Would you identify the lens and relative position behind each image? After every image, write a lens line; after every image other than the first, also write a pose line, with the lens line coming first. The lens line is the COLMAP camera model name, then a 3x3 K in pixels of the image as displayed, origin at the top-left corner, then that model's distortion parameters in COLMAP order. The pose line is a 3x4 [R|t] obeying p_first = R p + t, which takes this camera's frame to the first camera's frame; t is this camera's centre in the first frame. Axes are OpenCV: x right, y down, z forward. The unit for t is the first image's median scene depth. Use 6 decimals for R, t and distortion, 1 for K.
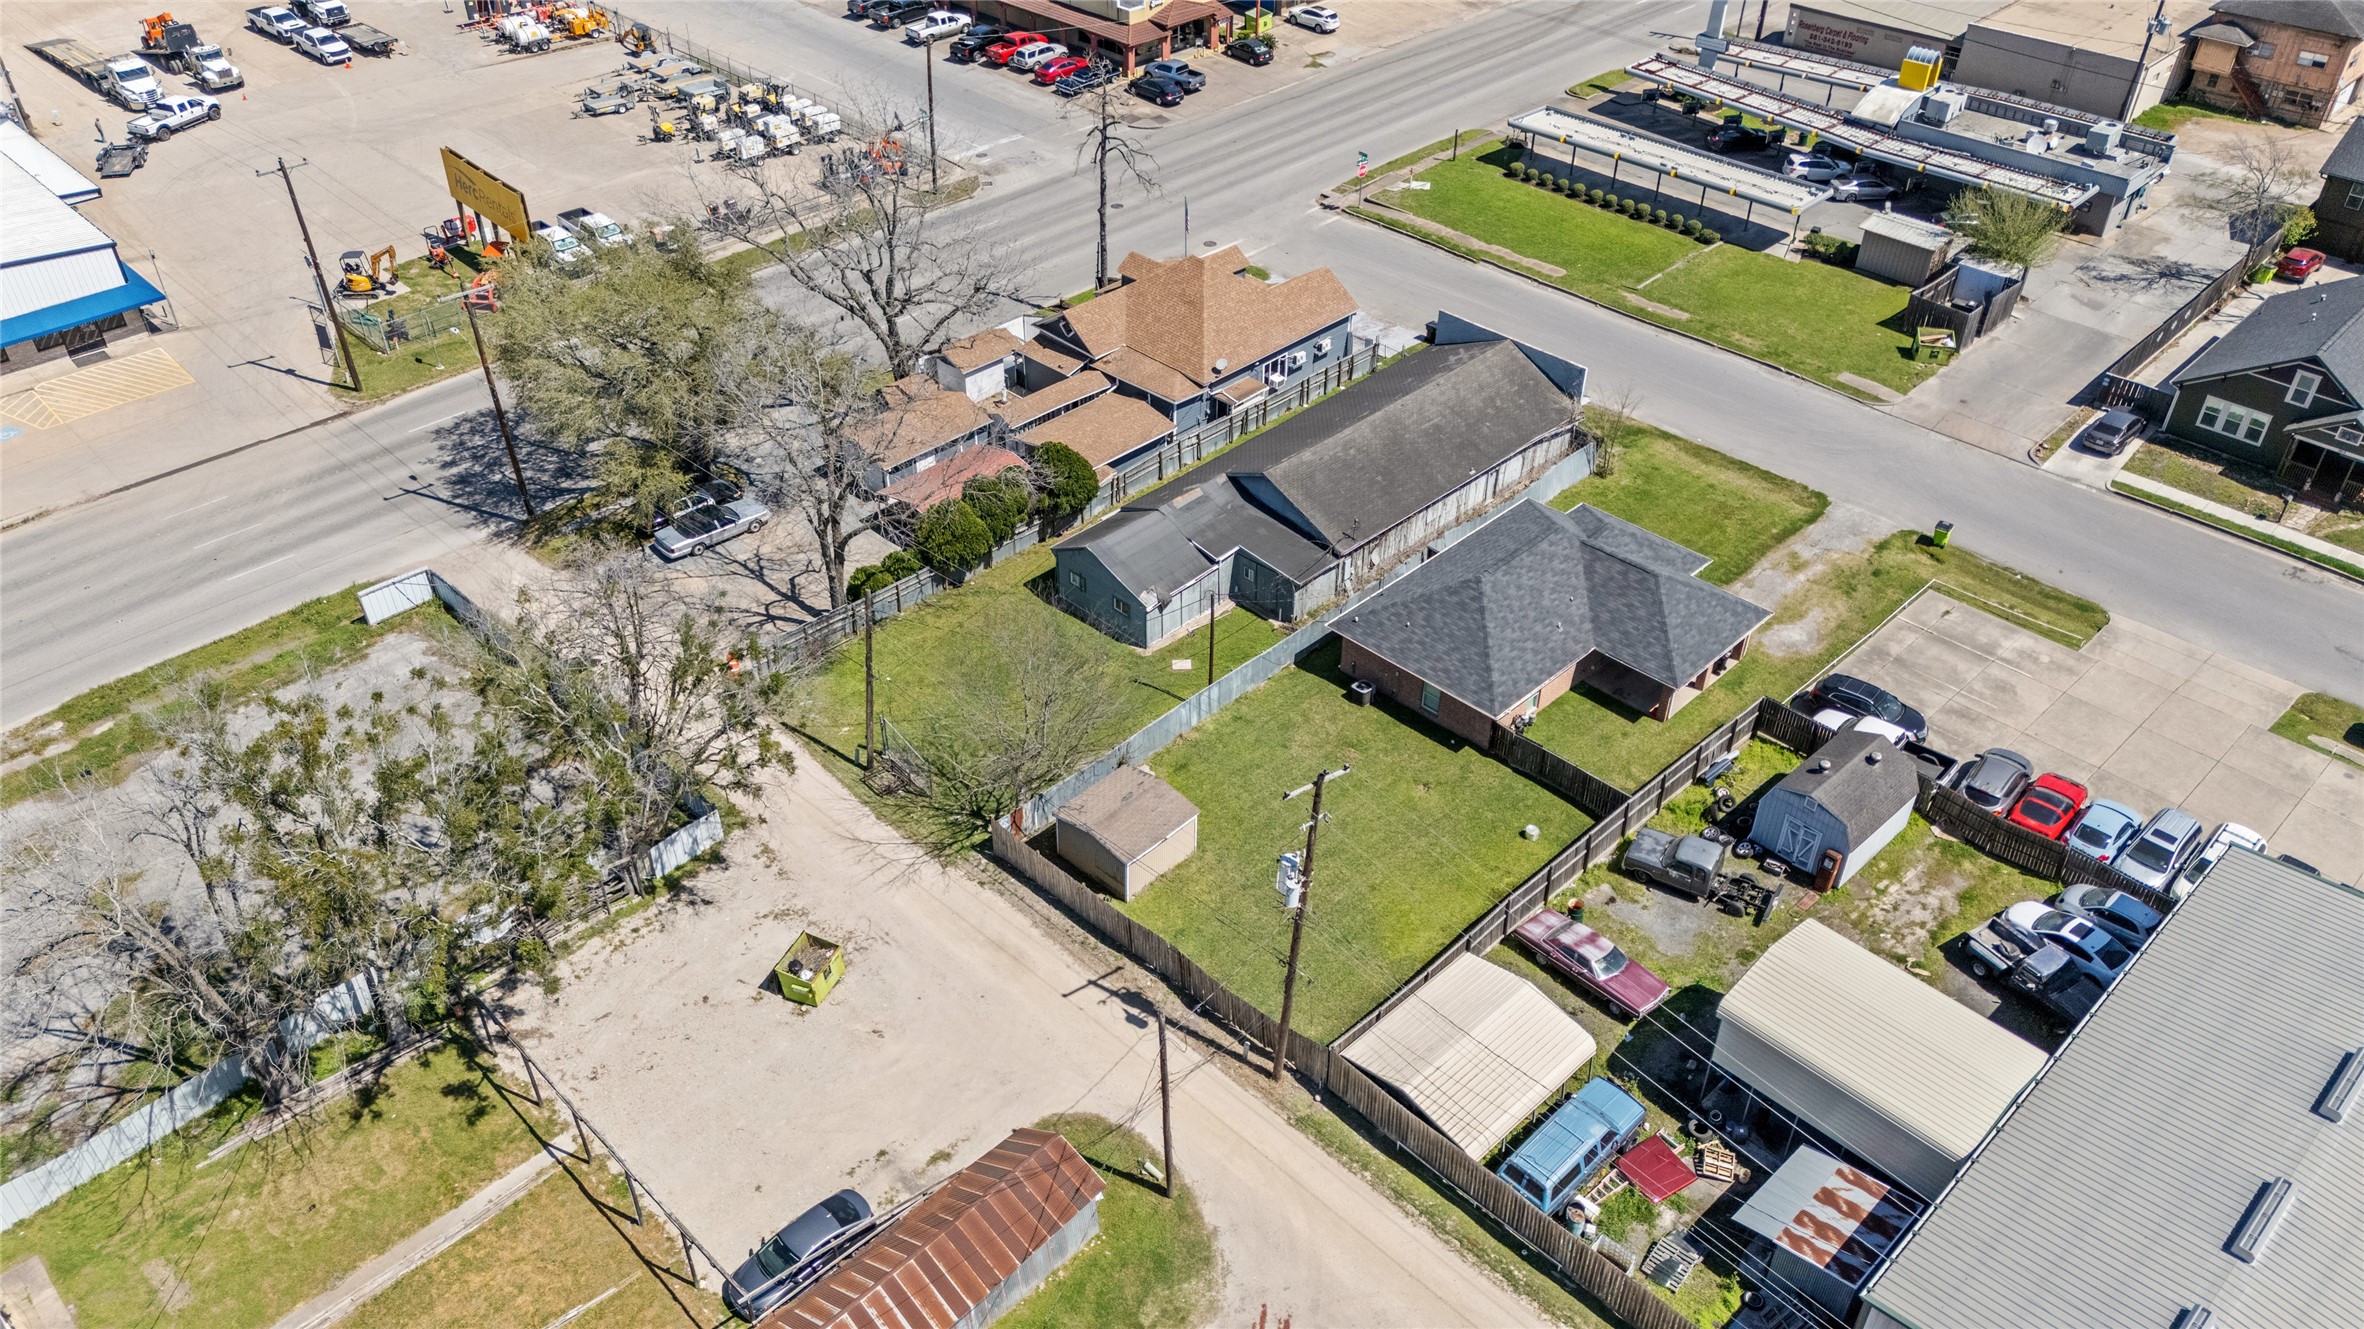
lens RADIAL K [[1730.7, 0, 1182.0], [0, 1730.7, 664.5], [0, 0, 1]] dist [0.078594, -0.074015]
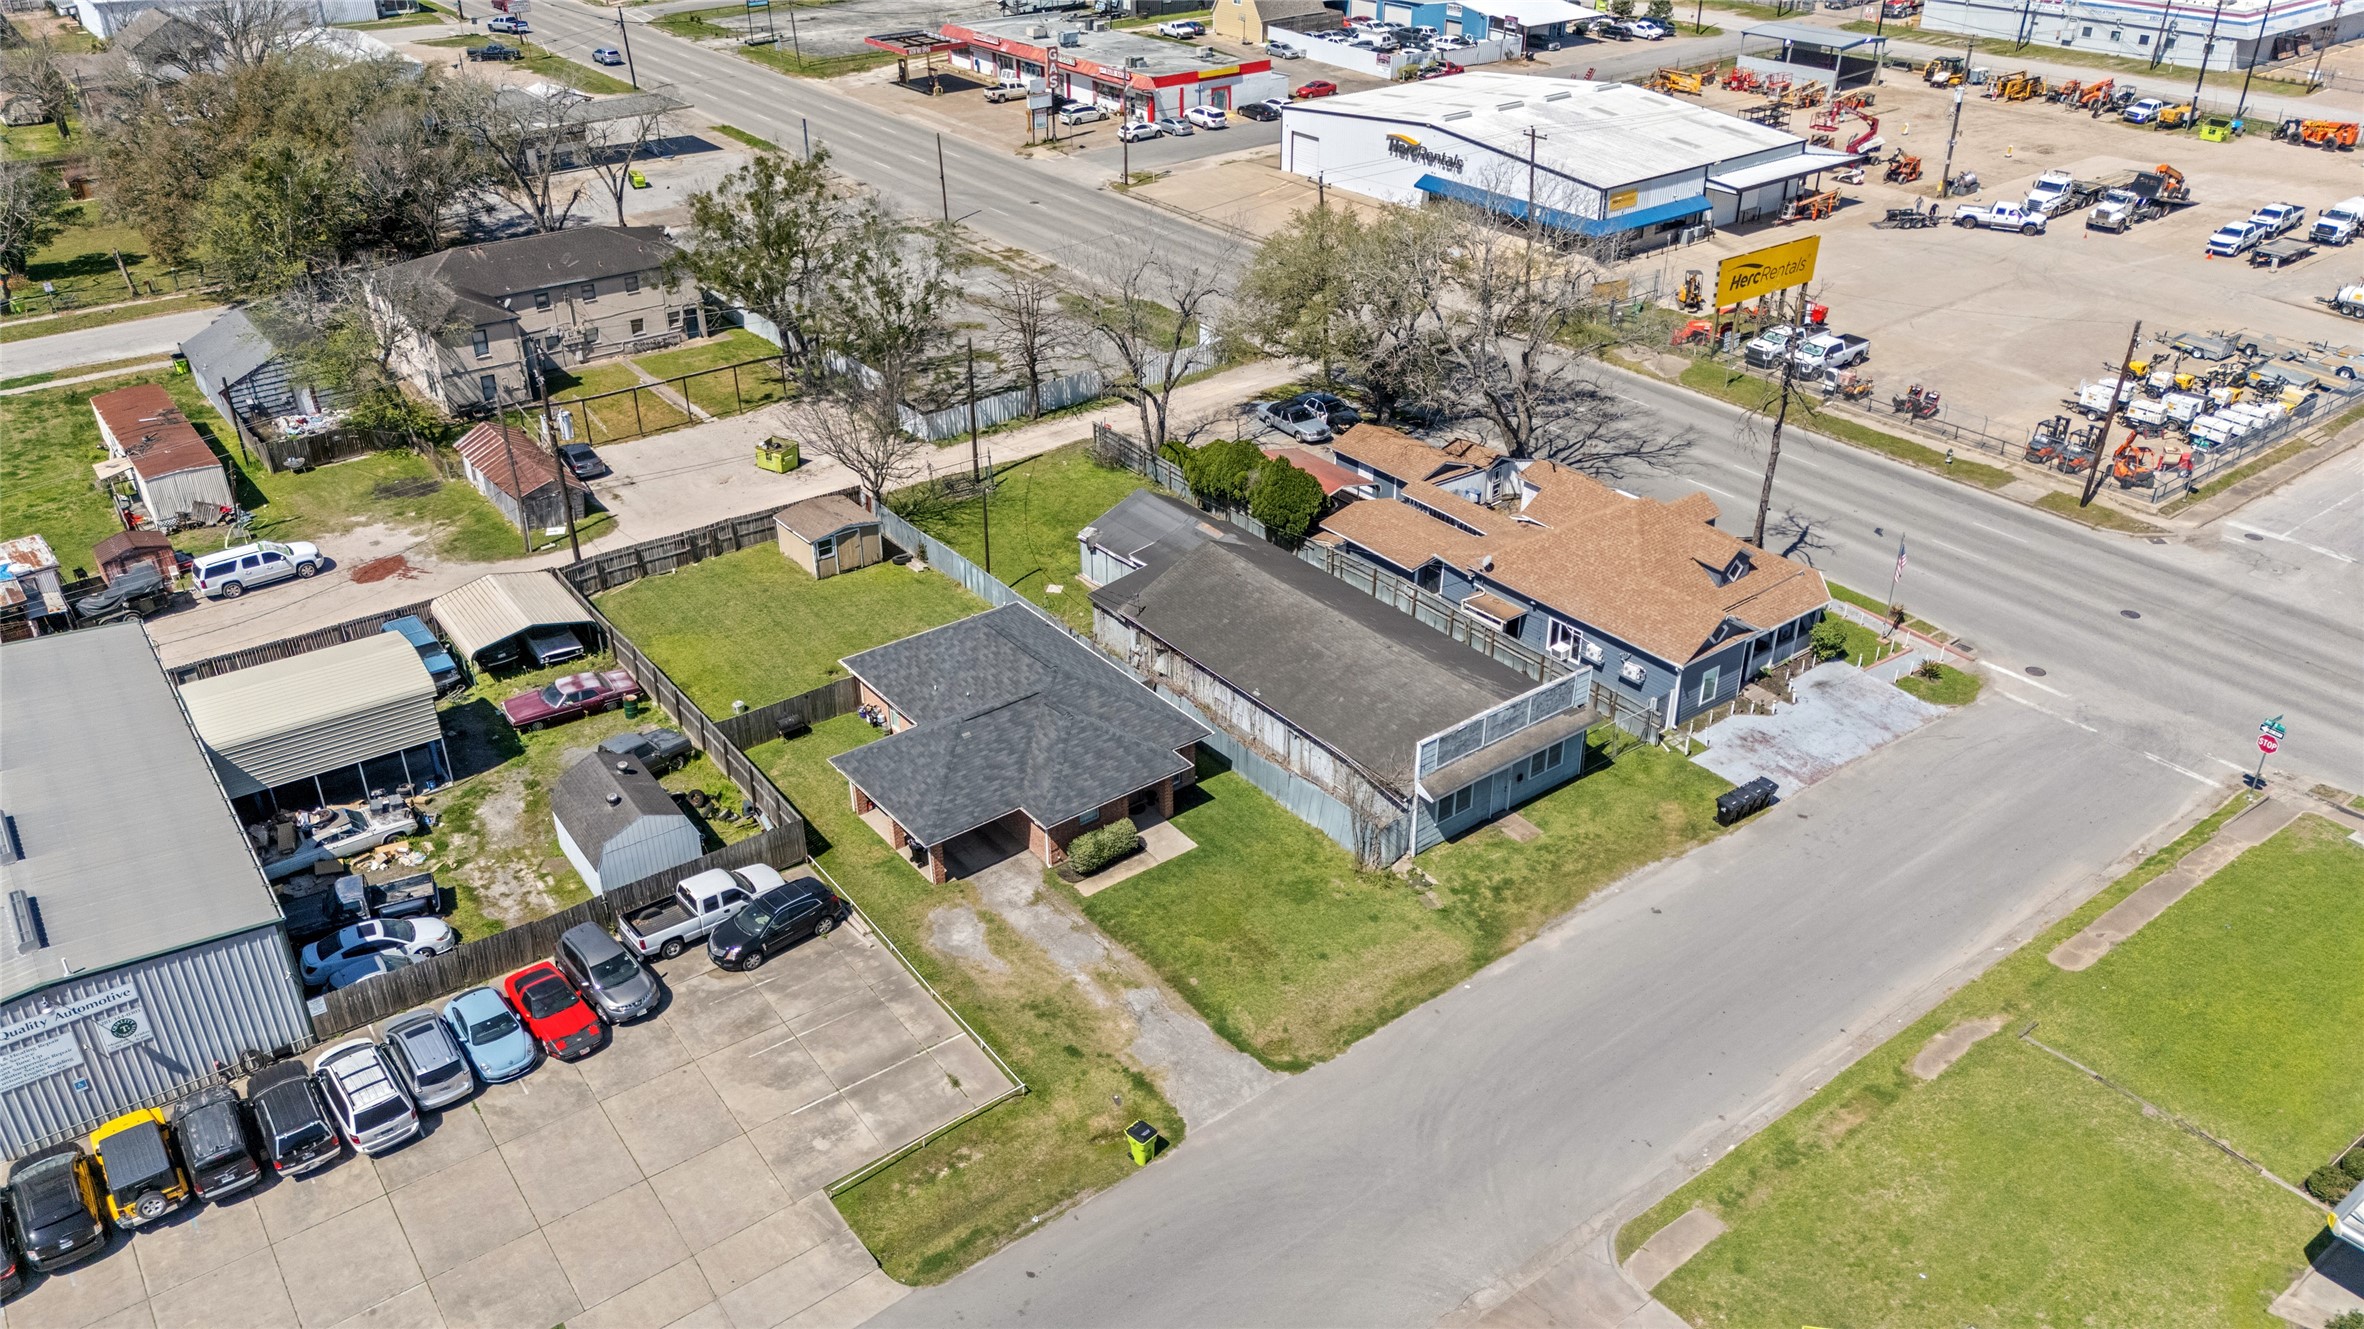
lens RADIAL K [[1730.7, 0, 1182.0], [0, 1730.7, 664.5], [0, 0, 1]] dist [0.078594, -0.074015]
pose [[-0.137513, 0.482563, -0.864999, 0.693960], [-0.597247, 0.656284, 0.461072, -0.377326], [0.790181, 0.580021, 0.197962, 0.611742]]
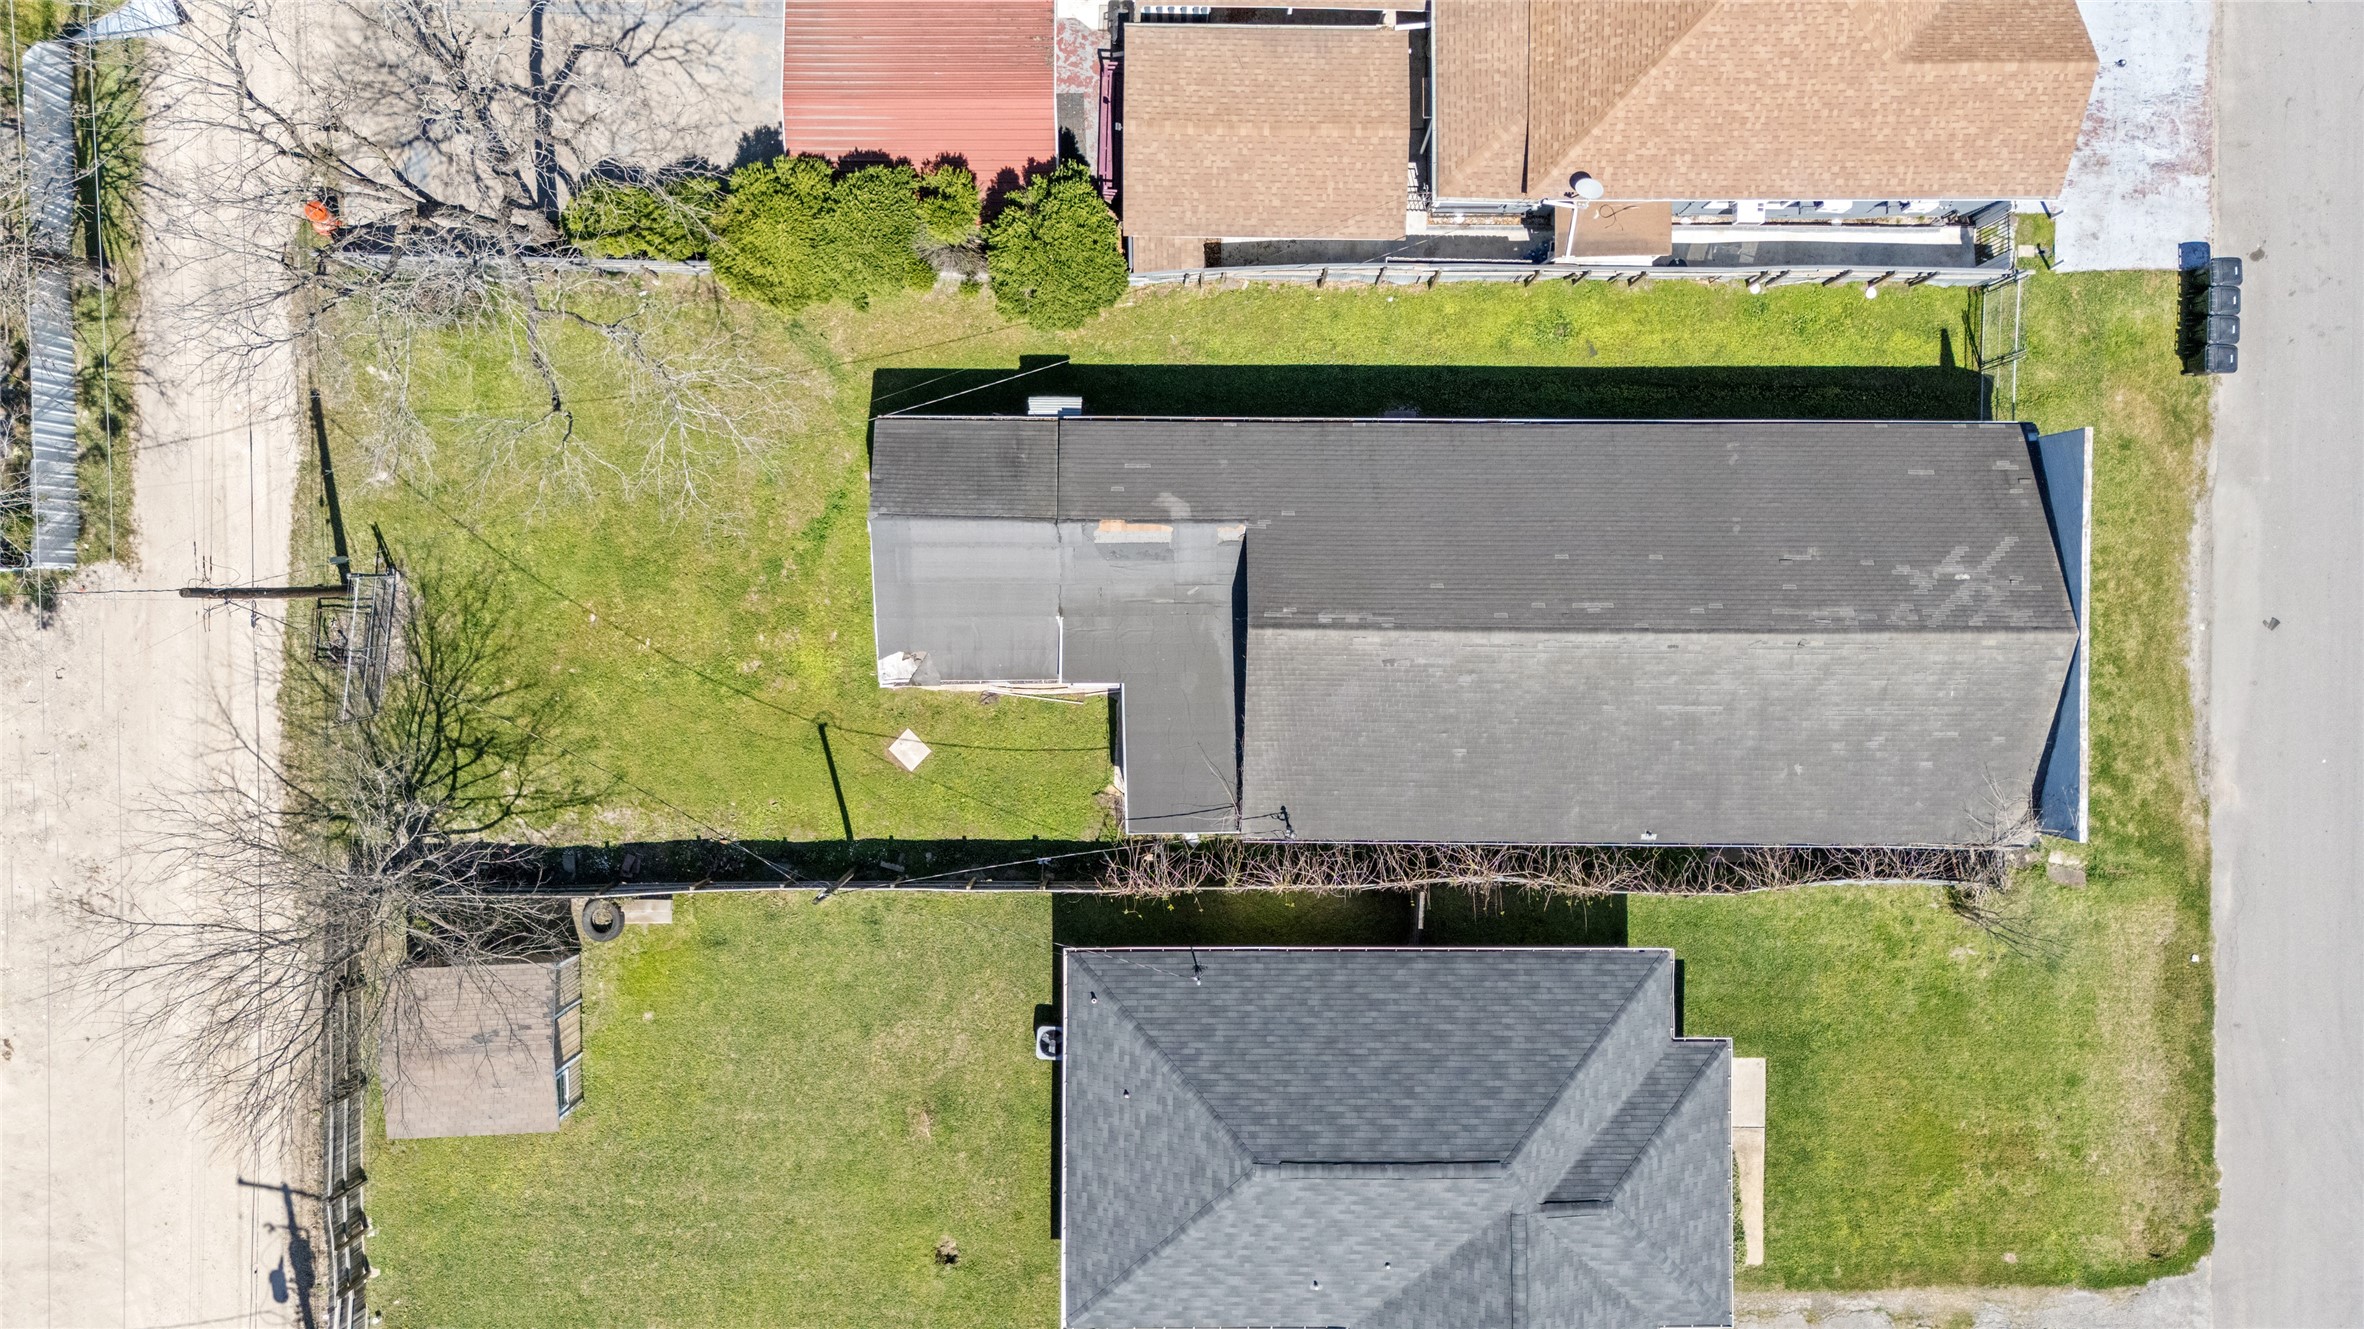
lens RADIAL K [[1730.7, 0, 1182.0], [0, 1730.7, 664.5], [0, 0, 1]] dist [0.078594, -0.074015]
pose [[0.701538, 0.712550, 0.010804, 0.026530], [-0.442830, 0.424008, 0.790012, -0.357969], [0.558342, -0.559008, 0.612997, 0.498993]]
